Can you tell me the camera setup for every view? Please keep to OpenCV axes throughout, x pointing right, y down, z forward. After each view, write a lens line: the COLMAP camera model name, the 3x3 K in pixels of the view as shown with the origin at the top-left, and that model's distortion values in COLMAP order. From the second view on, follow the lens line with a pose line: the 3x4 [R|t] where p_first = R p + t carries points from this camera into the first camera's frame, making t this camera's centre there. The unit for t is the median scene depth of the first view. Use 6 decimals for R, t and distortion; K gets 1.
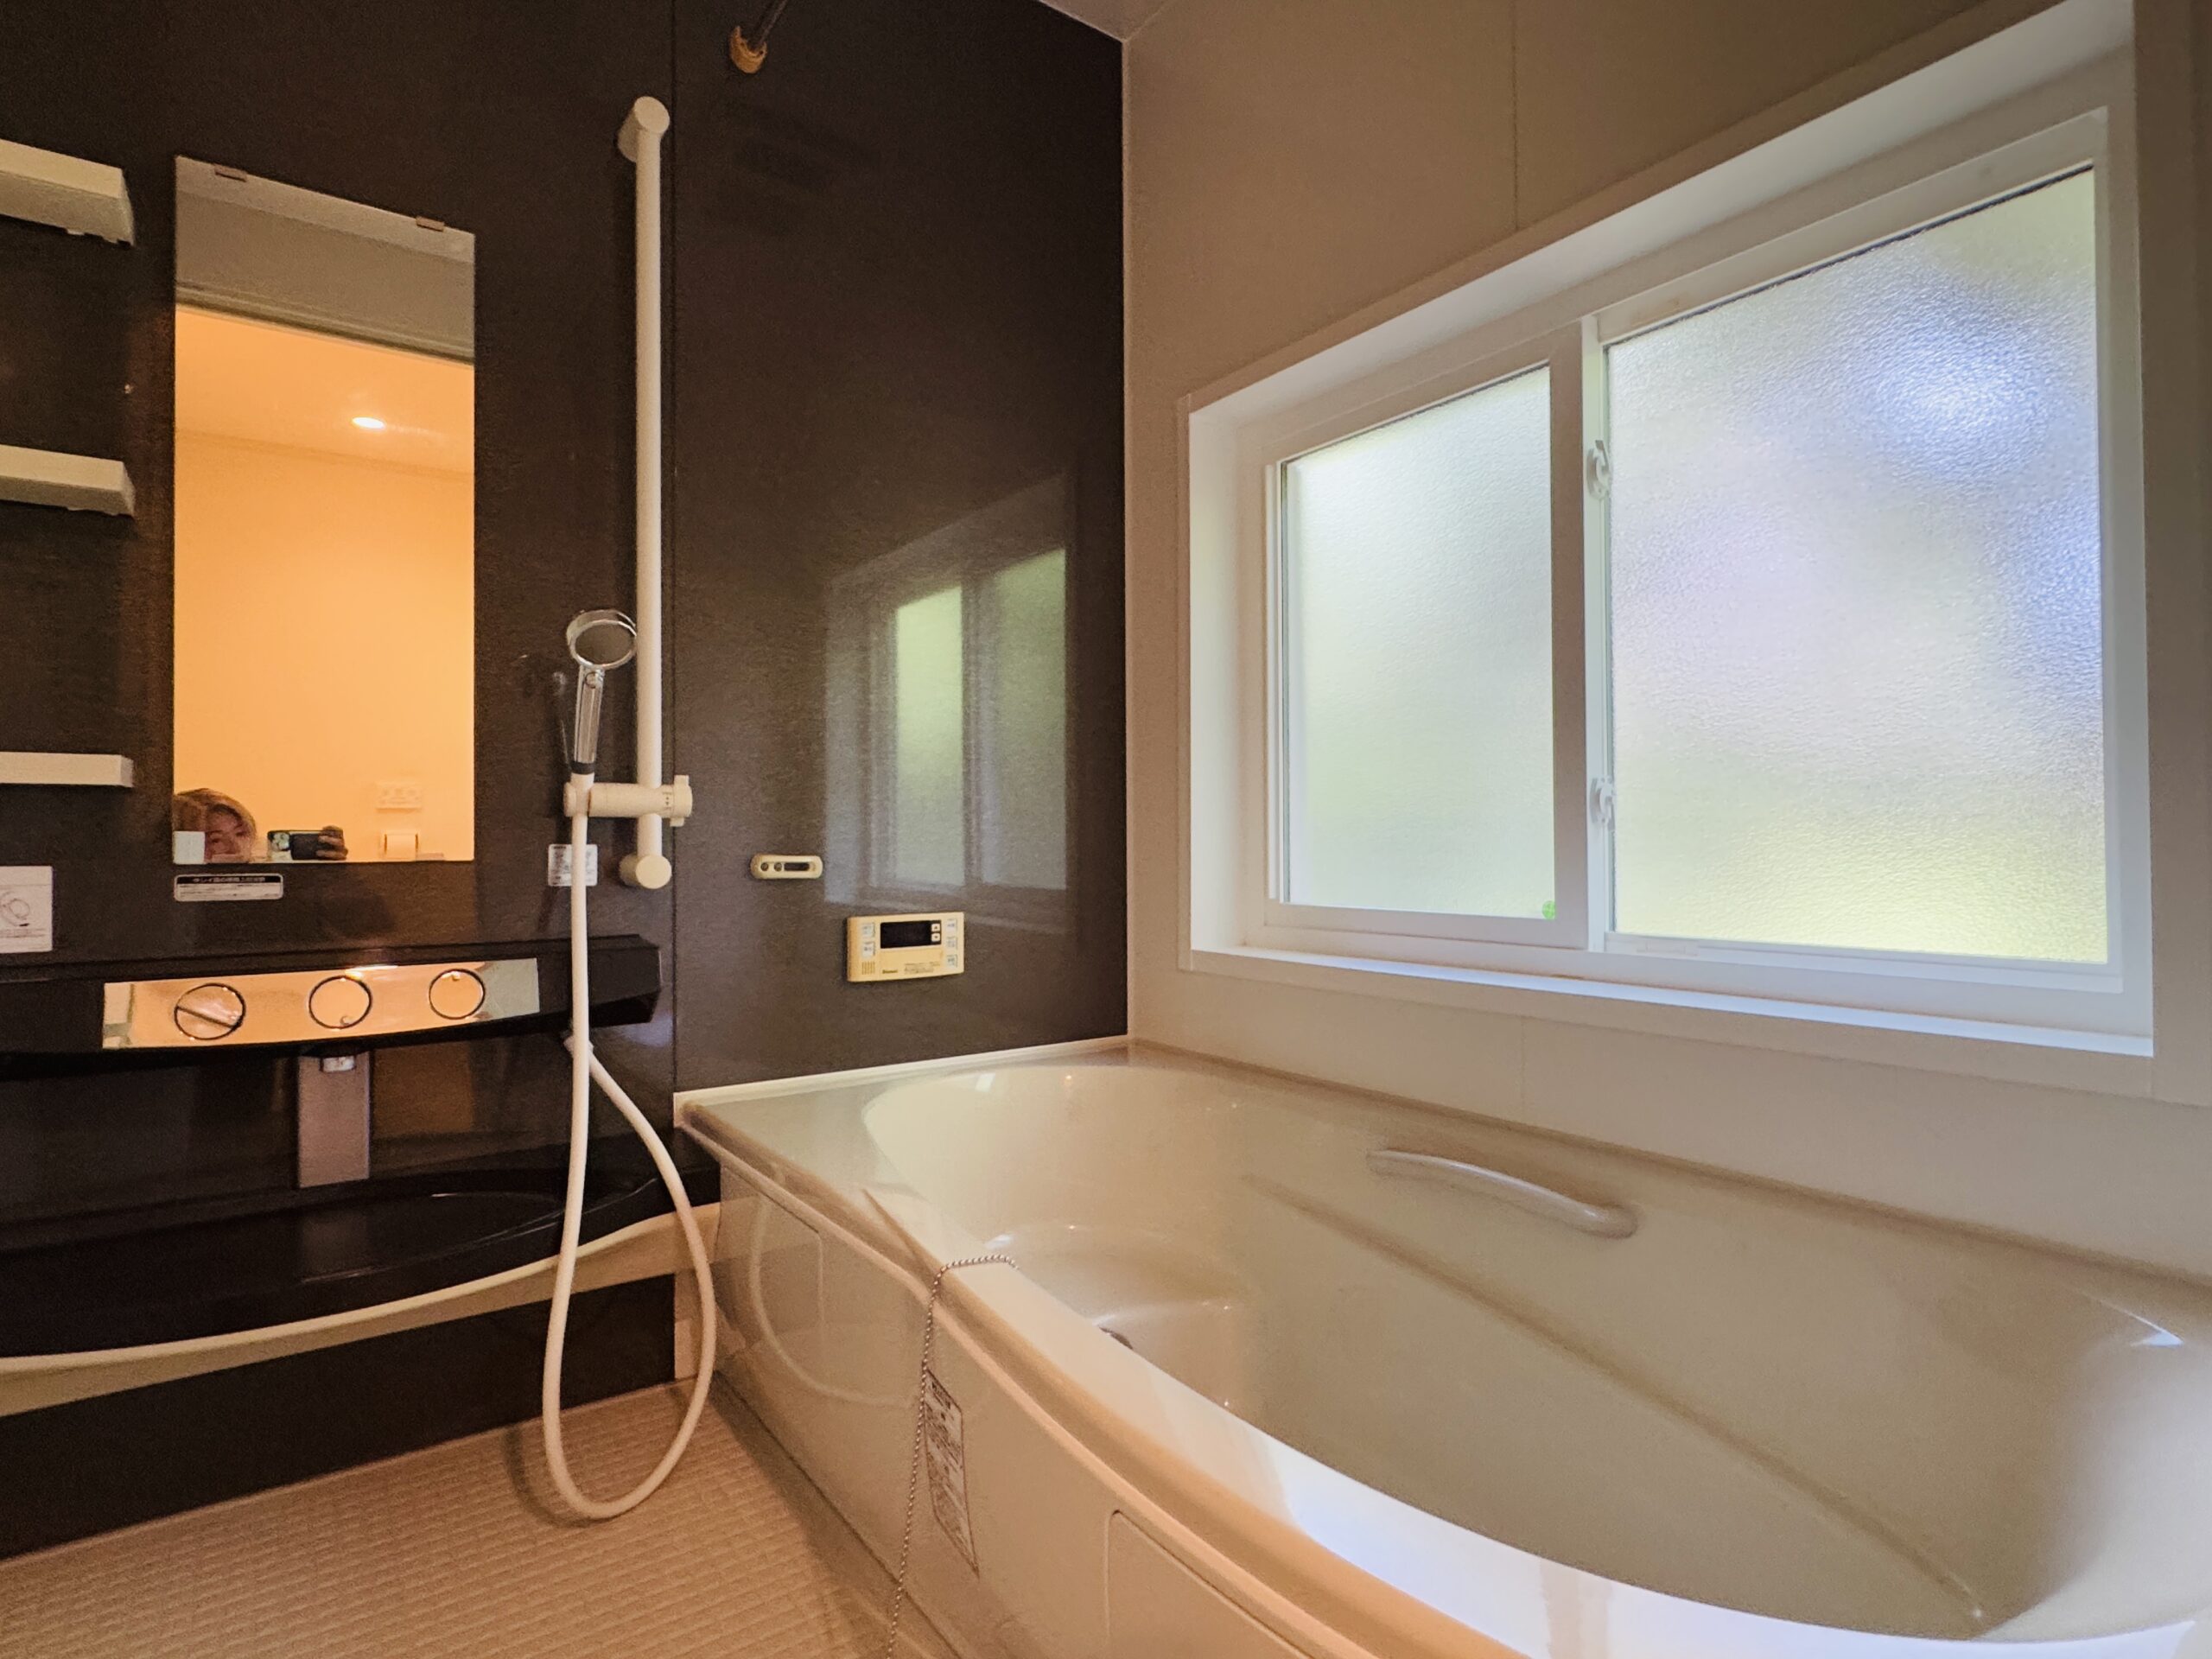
lens RADIAL K [[1165.5, 0, 1104.7], [0, 1165.5, 833.4], [0, 0, 1]] dist [0.000347, 0.000055]
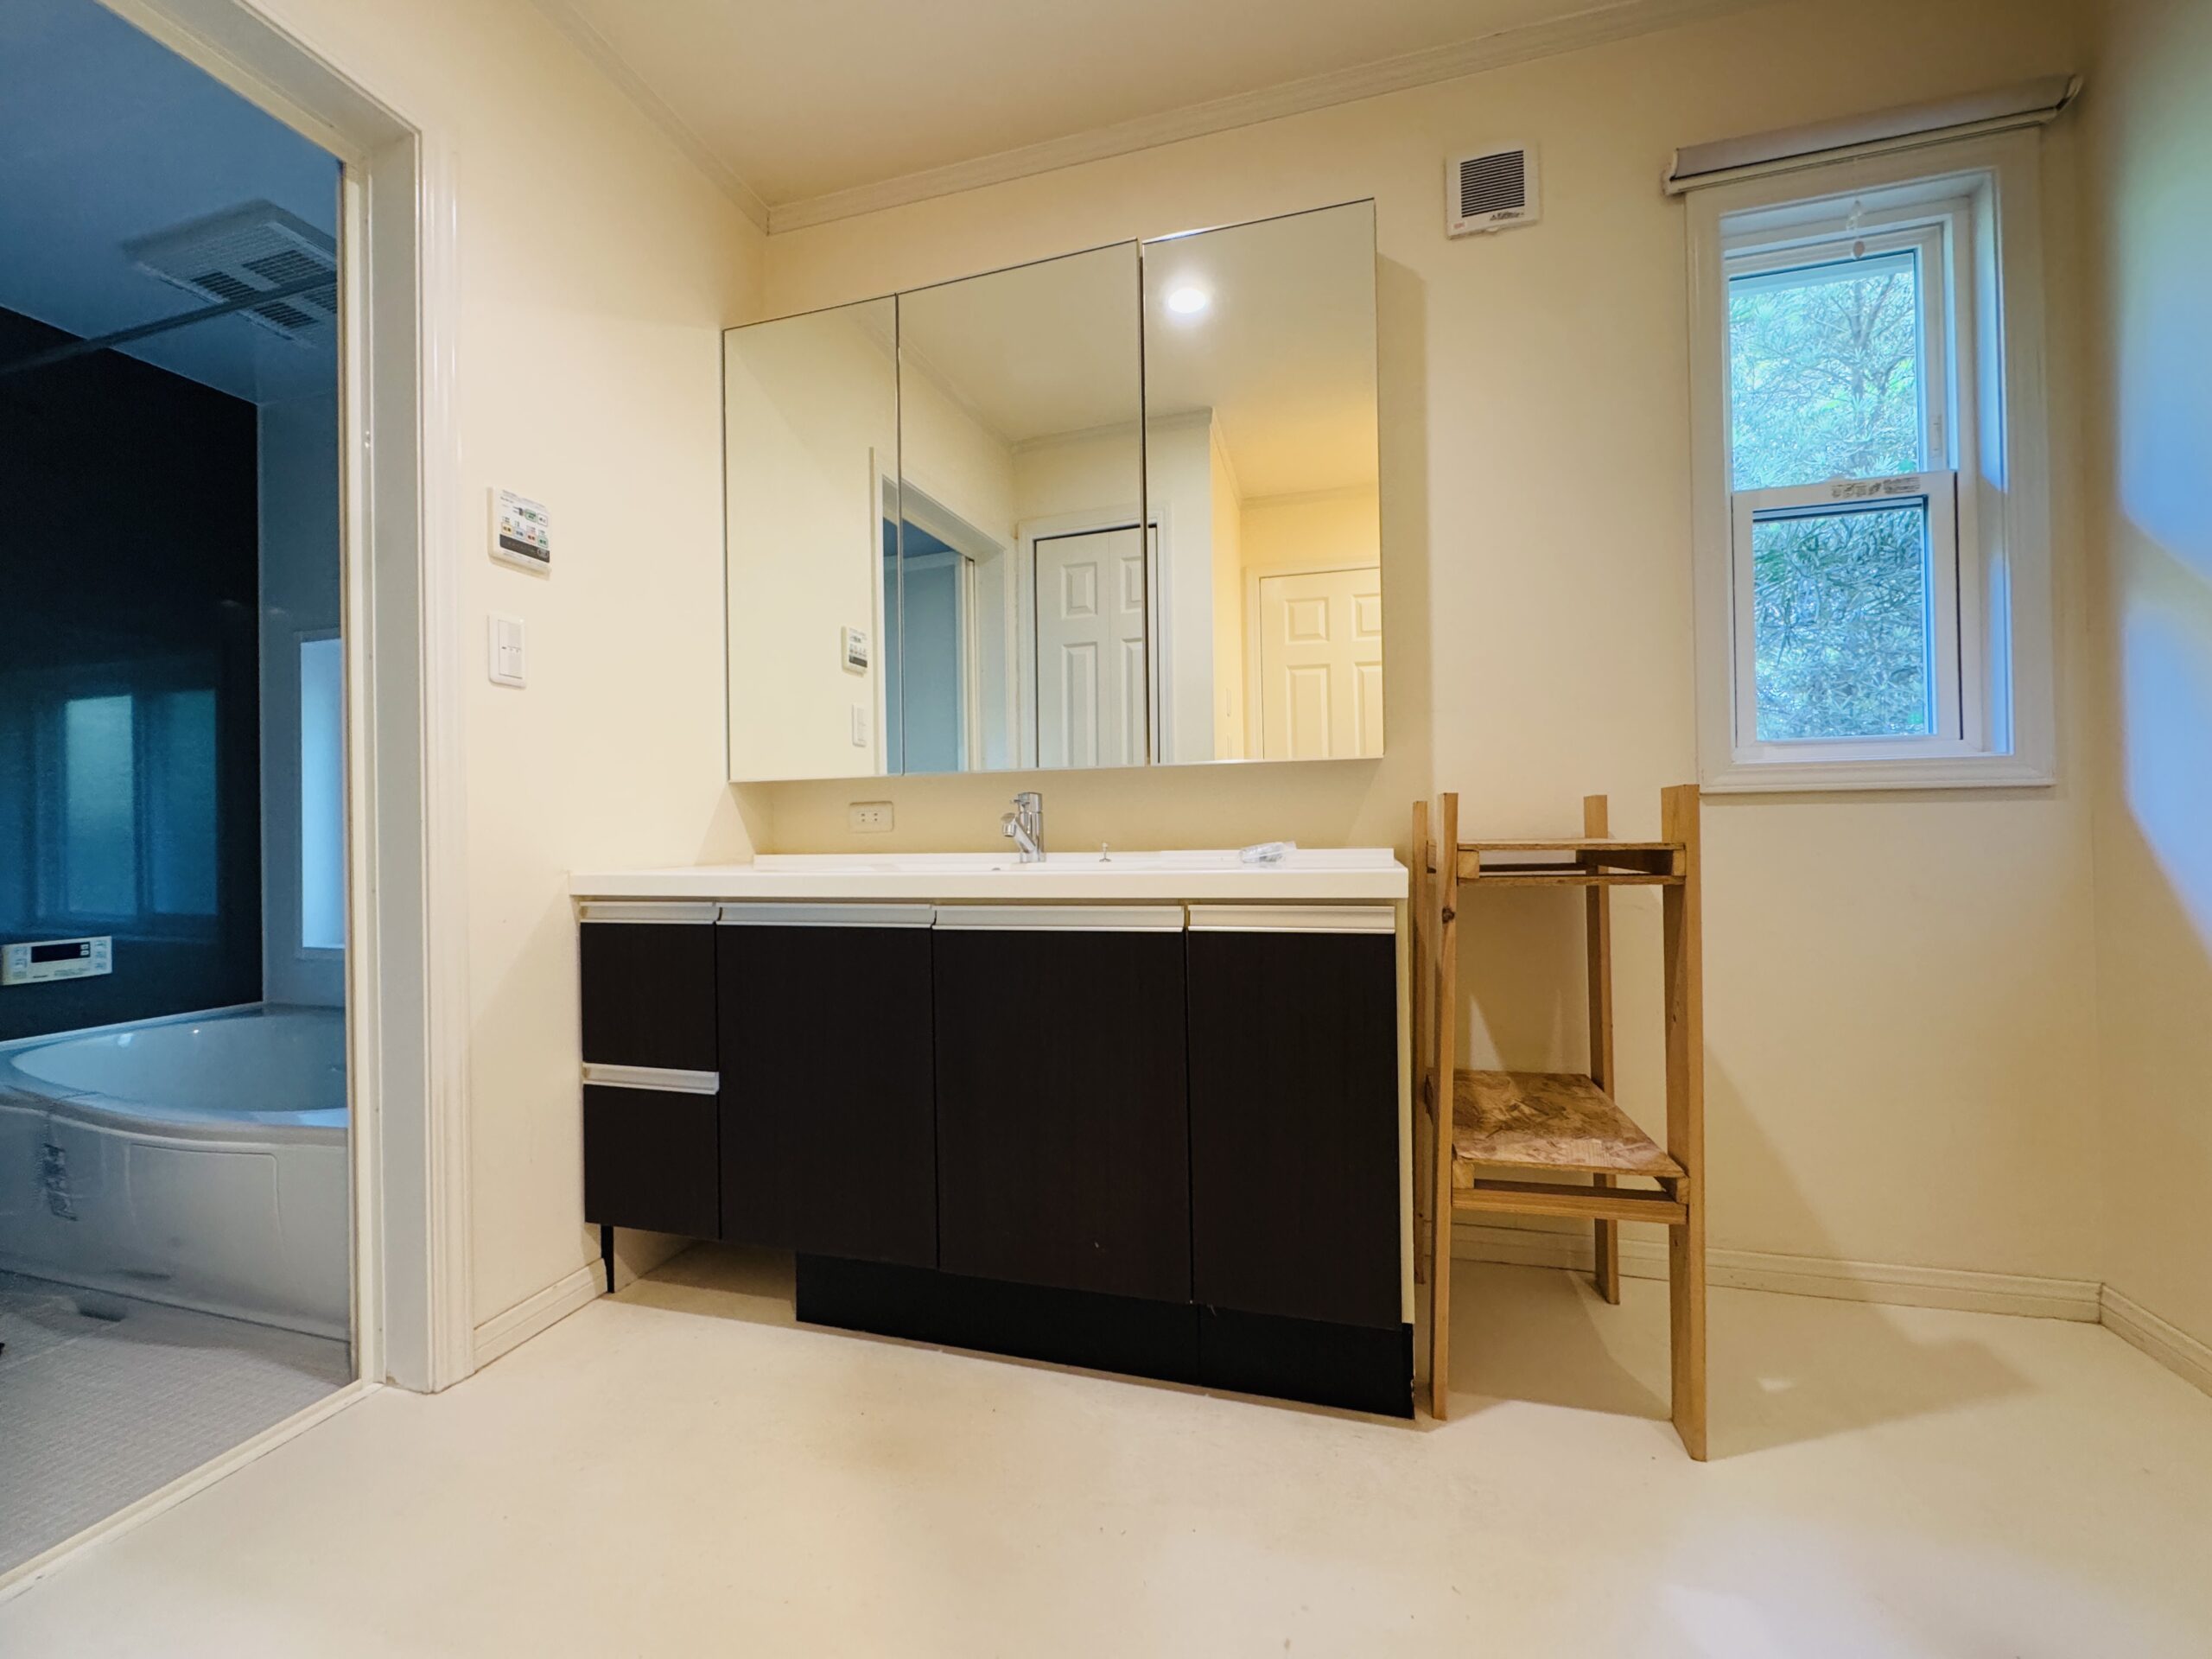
lens RADIAL K [[888.7, 0, 1104.4], [0, 888.7, 825.5], [0, 0, 1]] dist [-0.002977, -0.000416]
pose [[0.785663, -0.001438, 0.618653, 0.201764], [0.006716, 0.999958, -0.006204, -0.068223], [-0.618618, 0.009029, 0.785640, -0.817174]]
